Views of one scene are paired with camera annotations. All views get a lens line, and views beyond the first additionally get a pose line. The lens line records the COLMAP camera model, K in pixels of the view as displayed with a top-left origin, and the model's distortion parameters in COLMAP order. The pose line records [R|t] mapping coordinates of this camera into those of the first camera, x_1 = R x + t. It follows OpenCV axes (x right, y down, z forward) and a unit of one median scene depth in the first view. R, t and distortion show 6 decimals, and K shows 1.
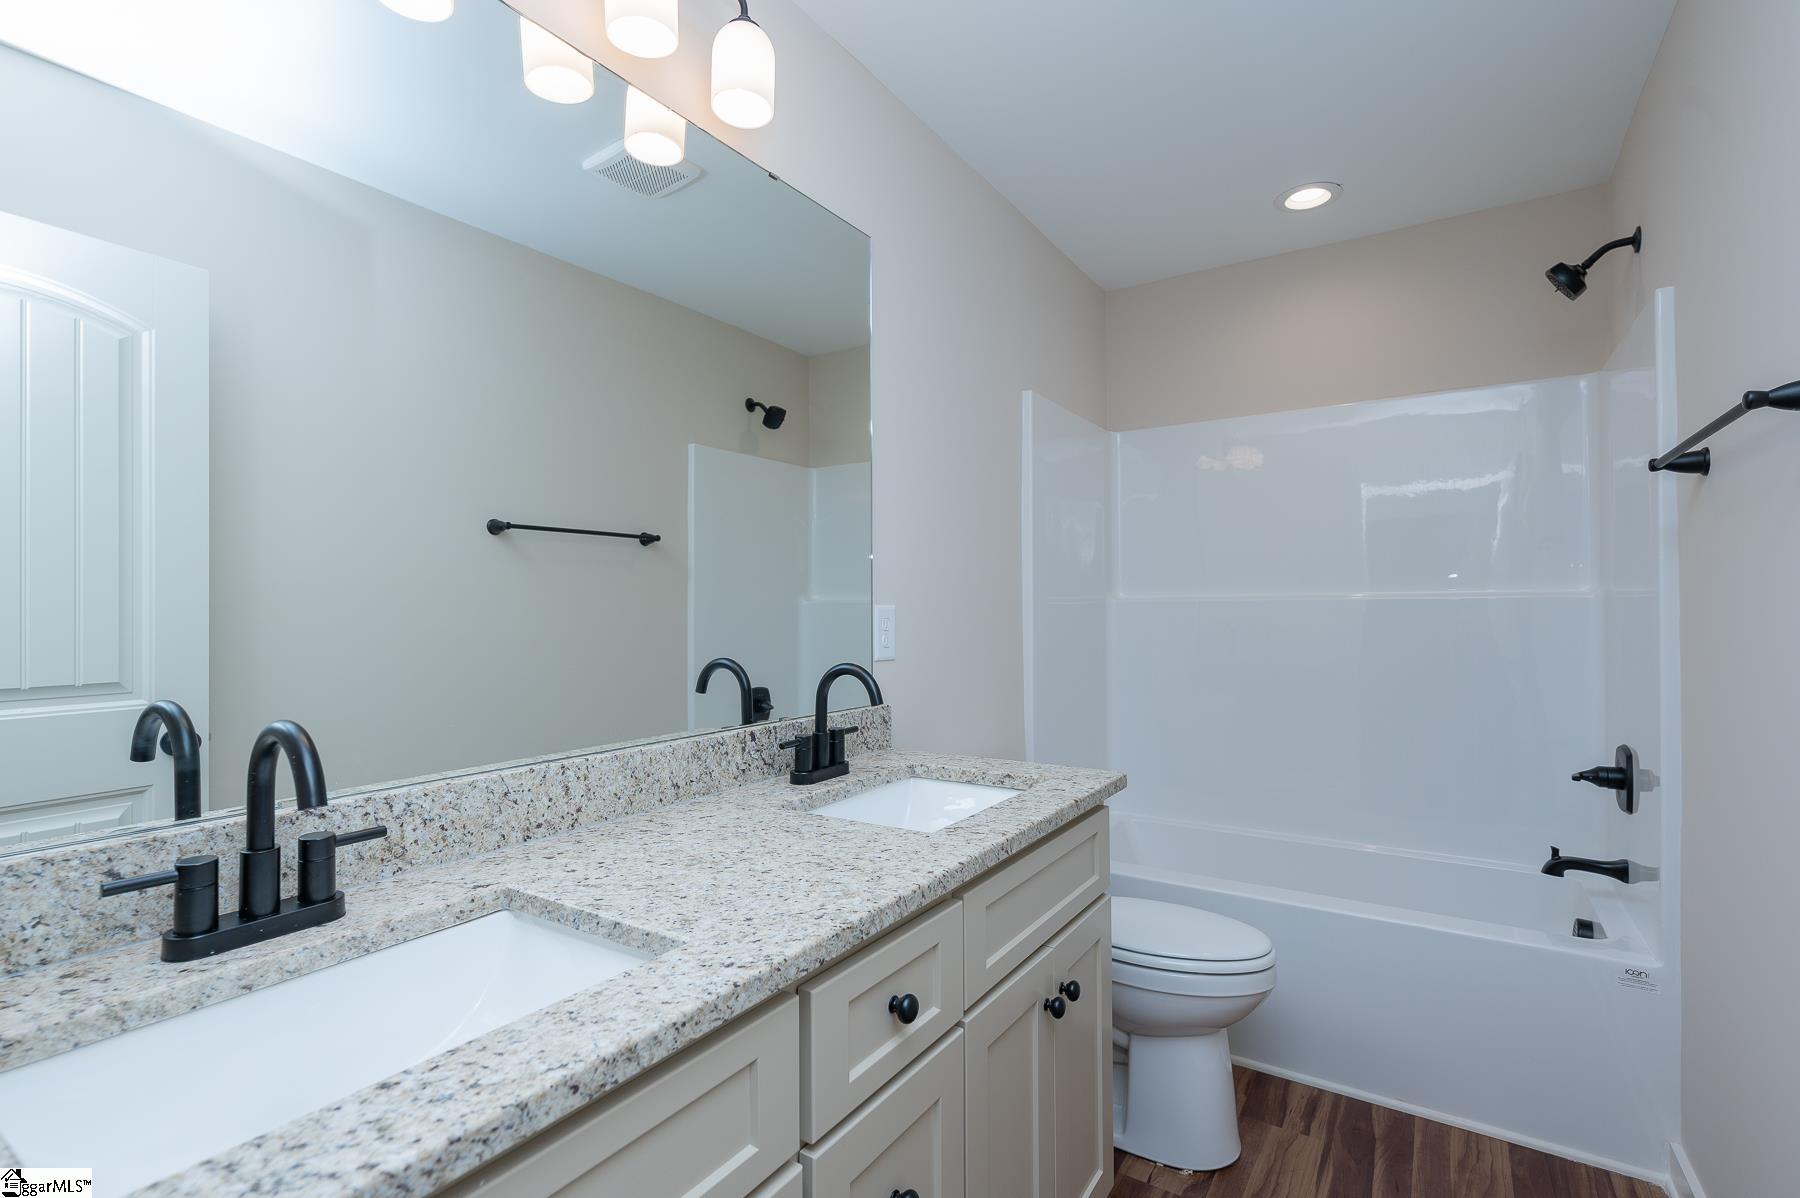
lens RADIAL K [[826.6, 0, 889.2], [0, 826.6, 600.9], [0, 0, 1]] dist [-0.005679, 0.000000]
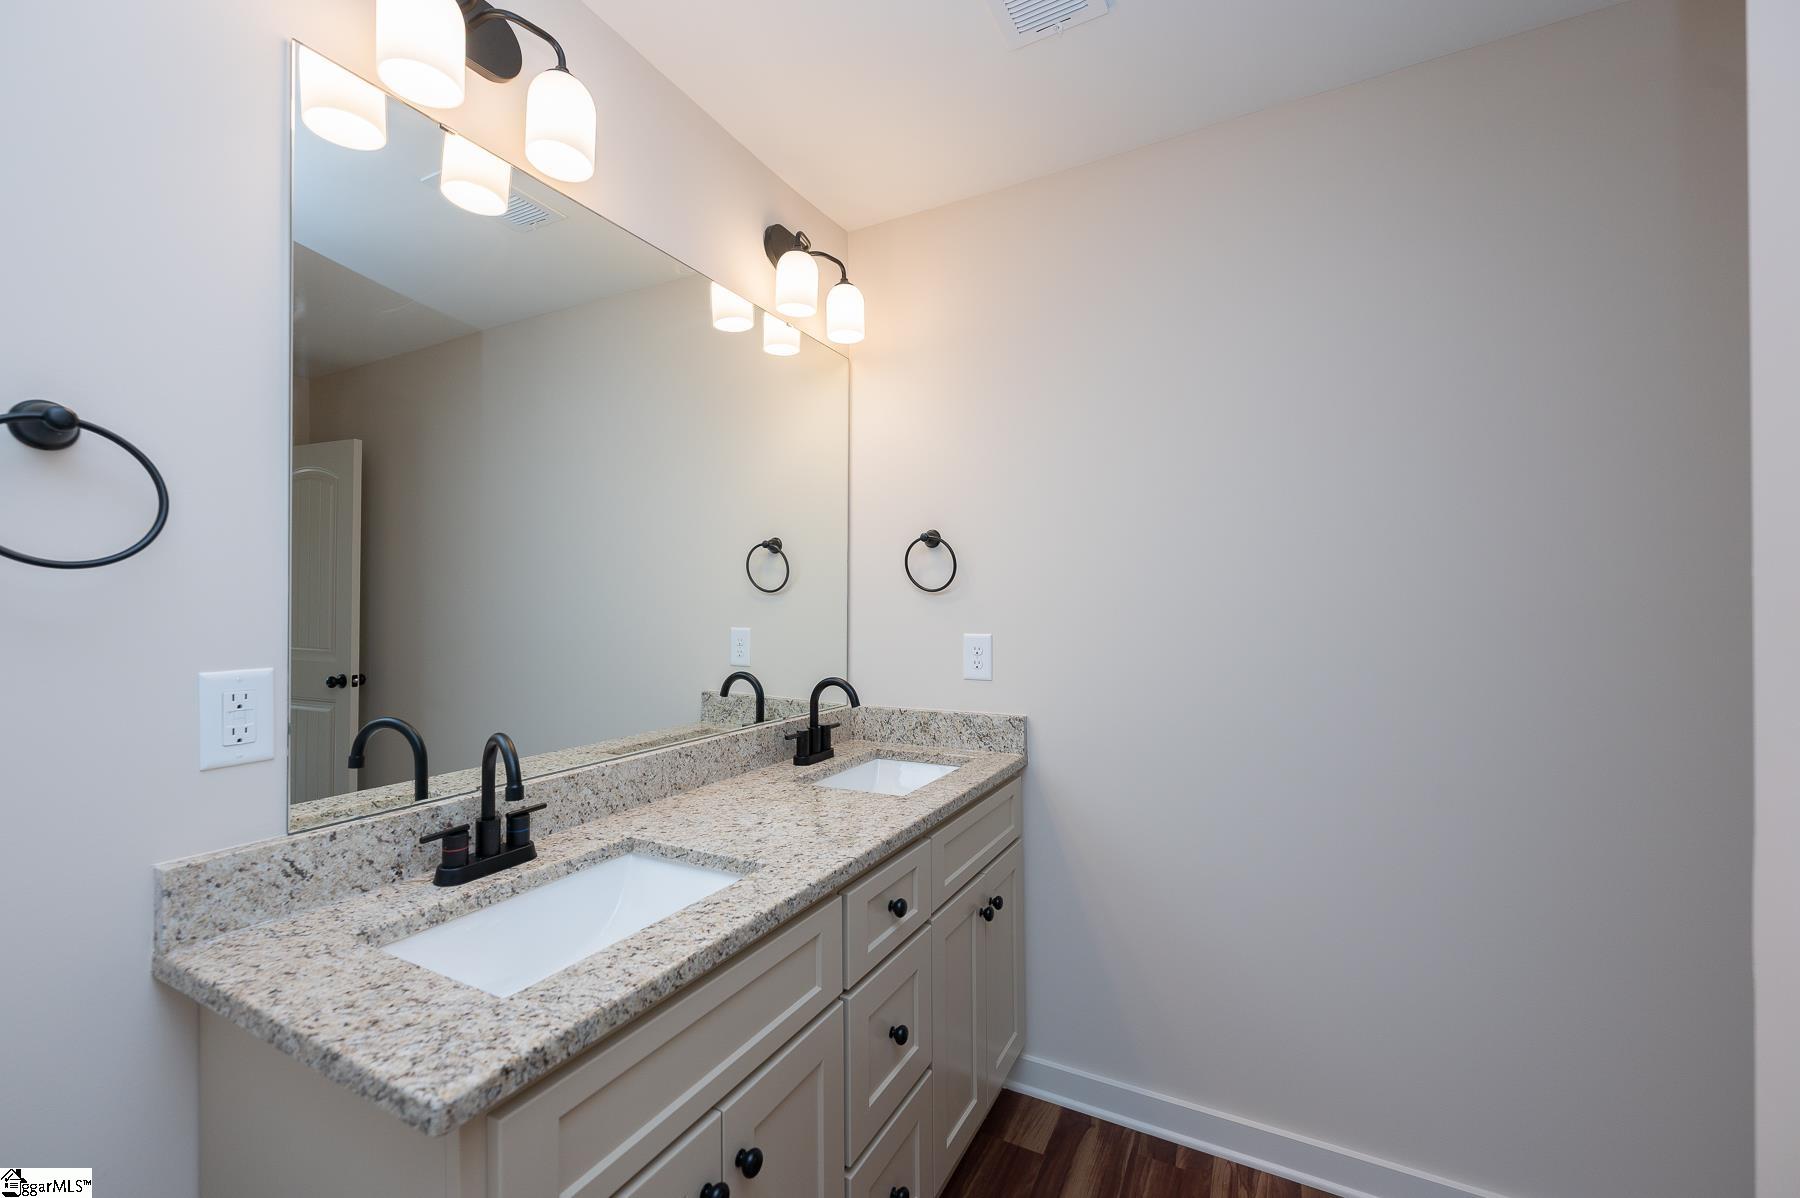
lens RADIAL K [[730.2, 0, 906.6], [0, 730.2, 602.9], [0, 0, 1]] dist [0.002714, -0.001224]
pose [[0.991076, 0.005249, 0.133192, -0.130213], [-0.004122, 0.999953, -0.008740, -0.050524], [-0.133231, 0.008113, 0.991052, -0.300977]]
